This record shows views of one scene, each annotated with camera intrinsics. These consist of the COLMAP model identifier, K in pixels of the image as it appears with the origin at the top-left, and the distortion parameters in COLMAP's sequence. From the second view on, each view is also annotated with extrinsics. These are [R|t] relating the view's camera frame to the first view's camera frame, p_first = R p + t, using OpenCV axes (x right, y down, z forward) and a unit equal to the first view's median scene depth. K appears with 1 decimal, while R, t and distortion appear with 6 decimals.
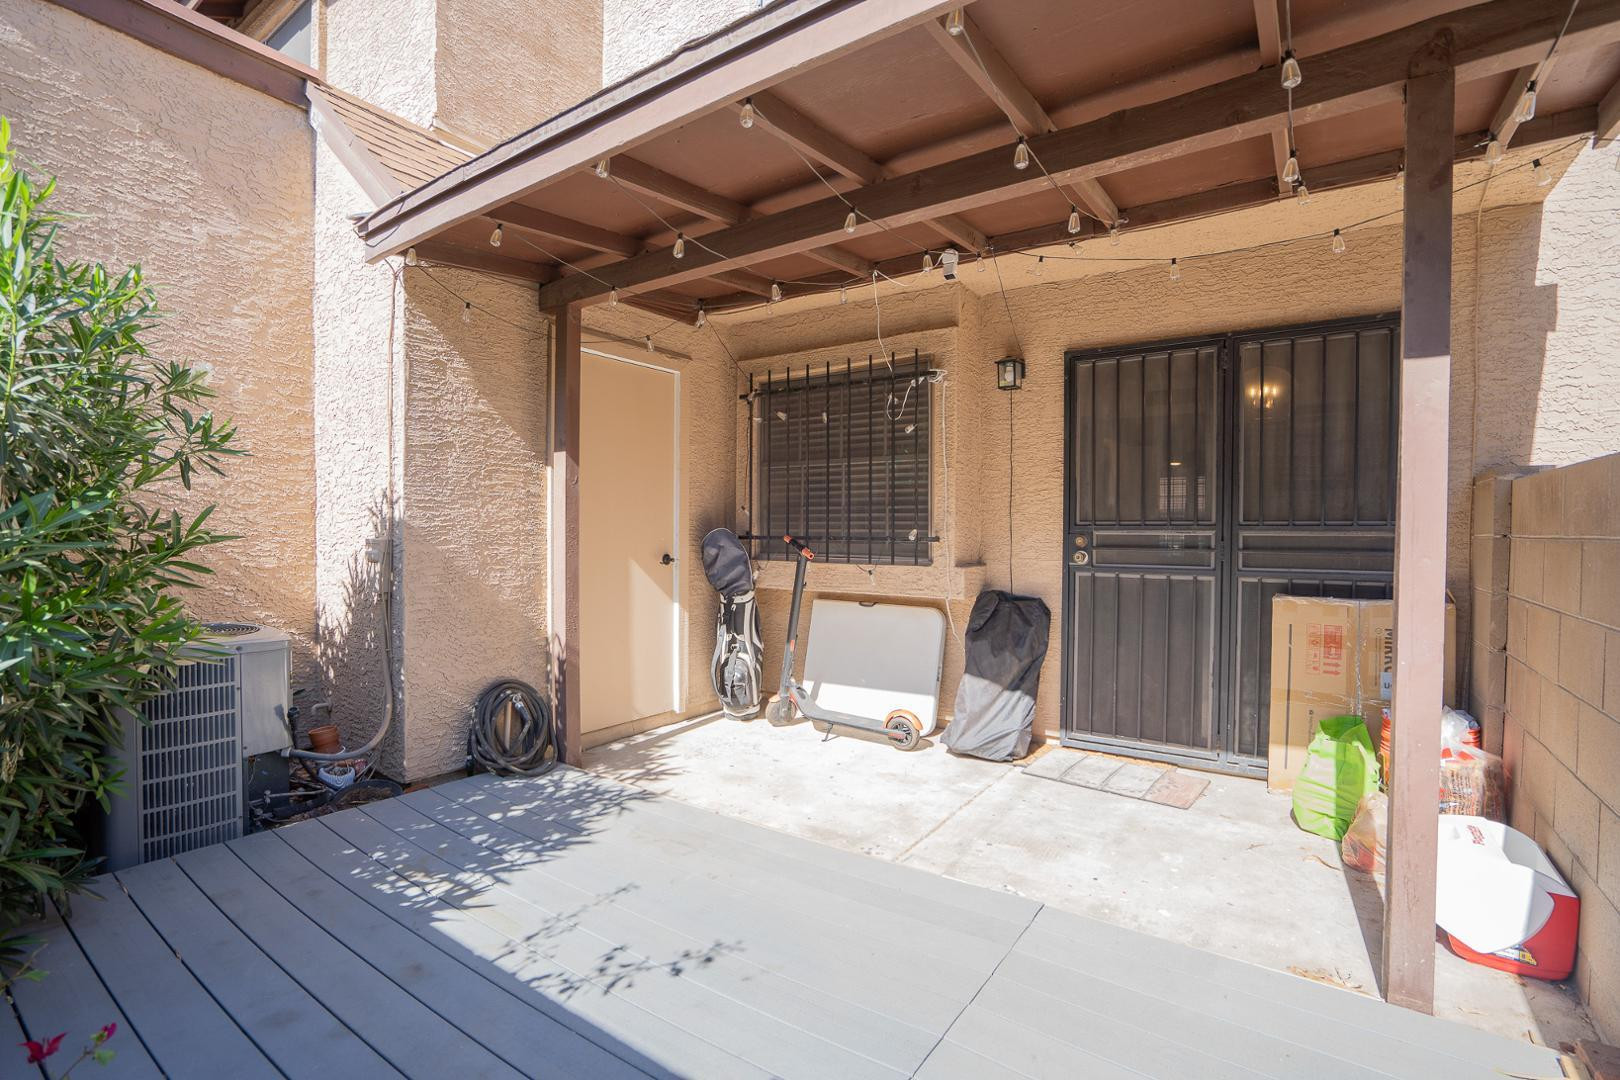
lens RADIAL K [[751.4, 0, 784.3], [0, 751.4, 541.4], [0, 0, 1]] dist [-0.053950, 0.018443]
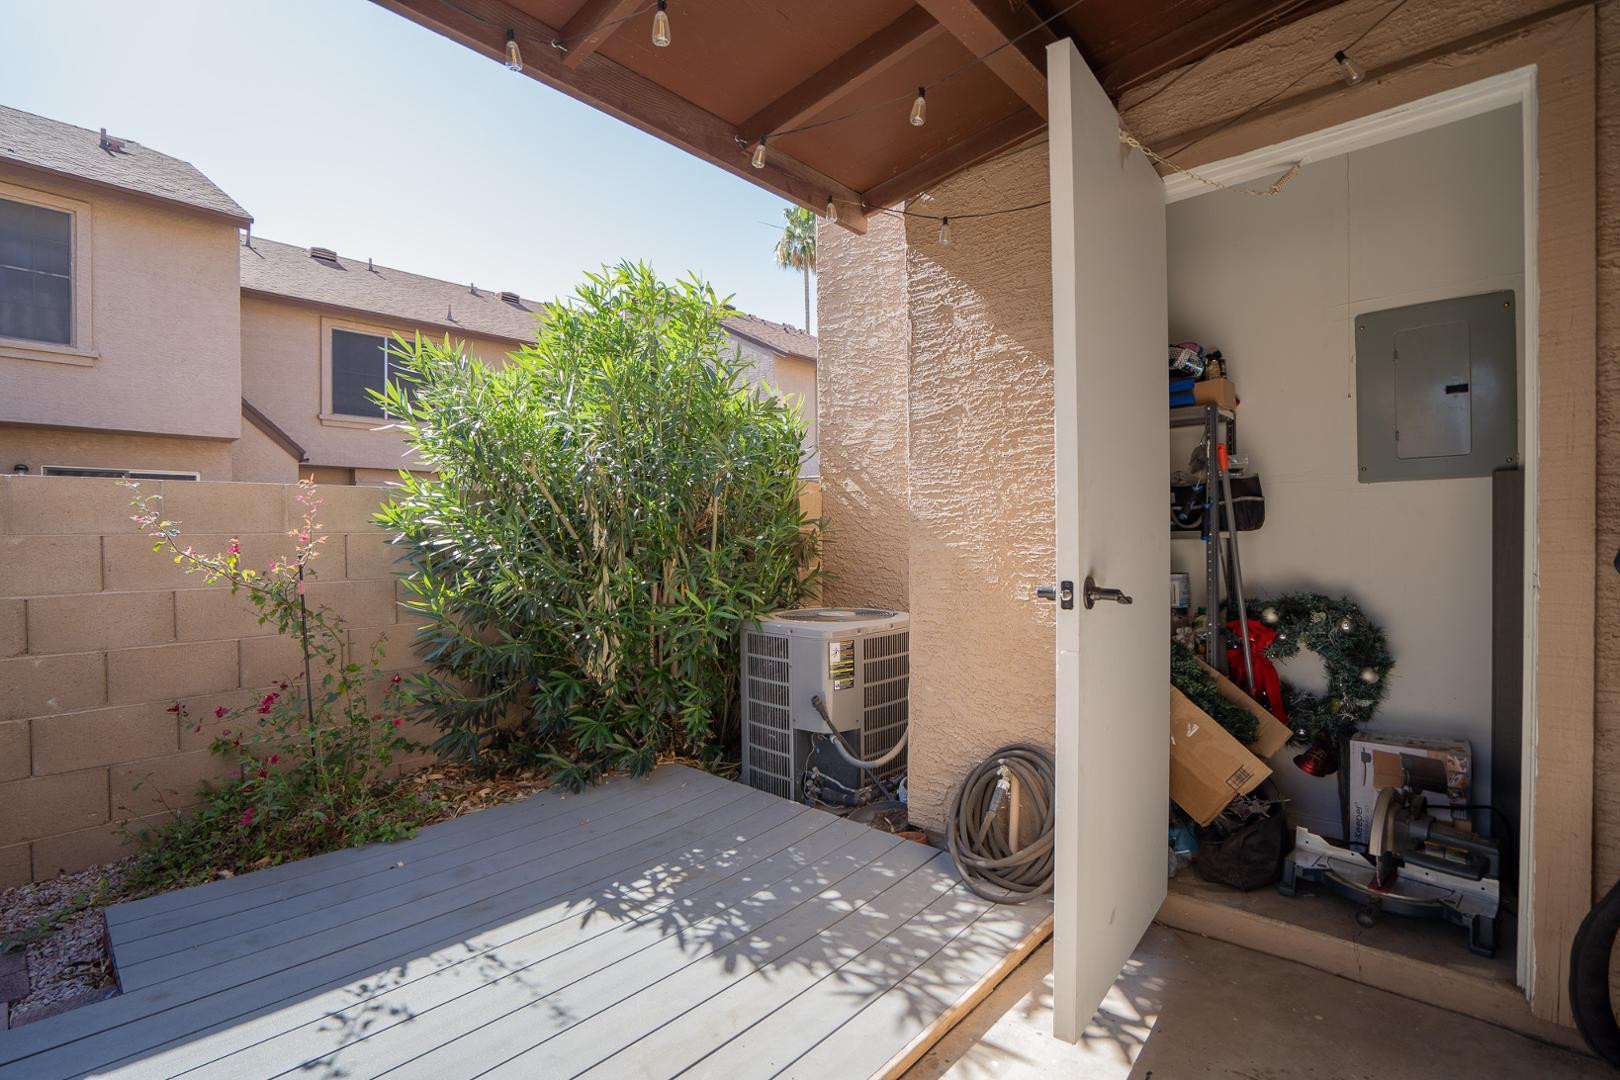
lens RADIAL K [[751.4, 0, 810.3], [0, 751.4, 545.5], [0, 0, 1]] dist [-0.053950, 0.018443]
pose [[-0.110822, -0.000674, -0.993840, 0.358239], [-0.012282, 0.999924, 0.000691, 0.011097], [0.993764, 0.012283, -0.110822, 1.018205]]
